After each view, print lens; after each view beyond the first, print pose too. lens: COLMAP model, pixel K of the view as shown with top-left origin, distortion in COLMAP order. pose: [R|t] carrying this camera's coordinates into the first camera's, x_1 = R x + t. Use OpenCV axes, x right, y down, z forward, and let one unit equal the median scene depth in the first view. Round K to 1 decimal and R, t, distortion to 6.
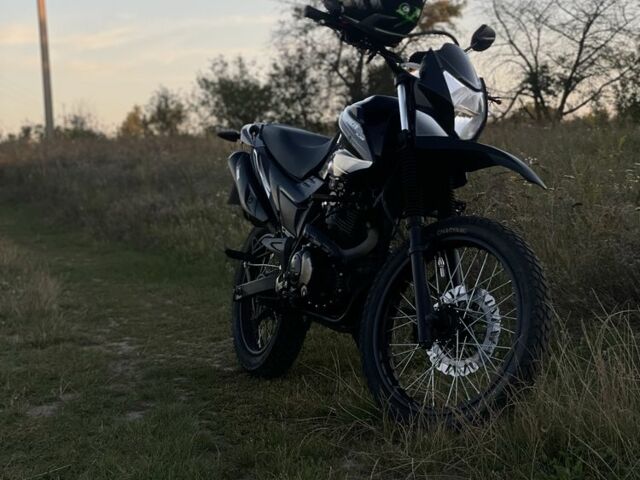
lens RADIAL K [[418.3, 0, 320.0], [0, 418.3, 240.0], [0, 0, 1]] dist [0.005980, 0.000336]
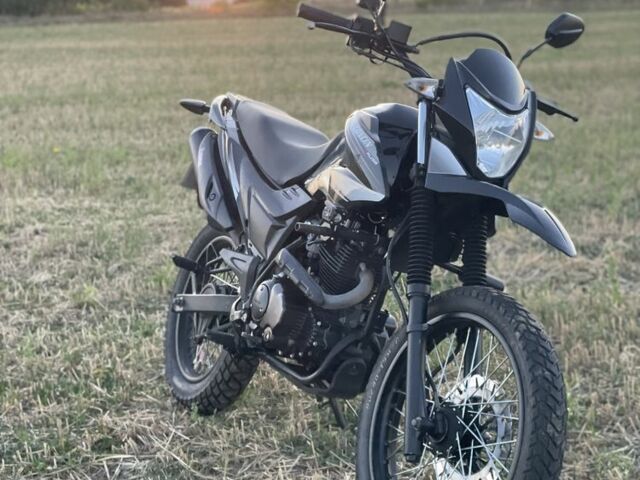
lens RADIAL K [[418.3, 0, 320.0], [0, 418.3, 240.0], [0, 0, 1]] dist [0.005980, 0.000336]
pose [[0.975744, 0.154622, 0.154970, -0.083070], [-0.166473, 0.983795, 0.066585, -0.111411], [-0.142163, -0.090768, 0.985673, 0.187698]]
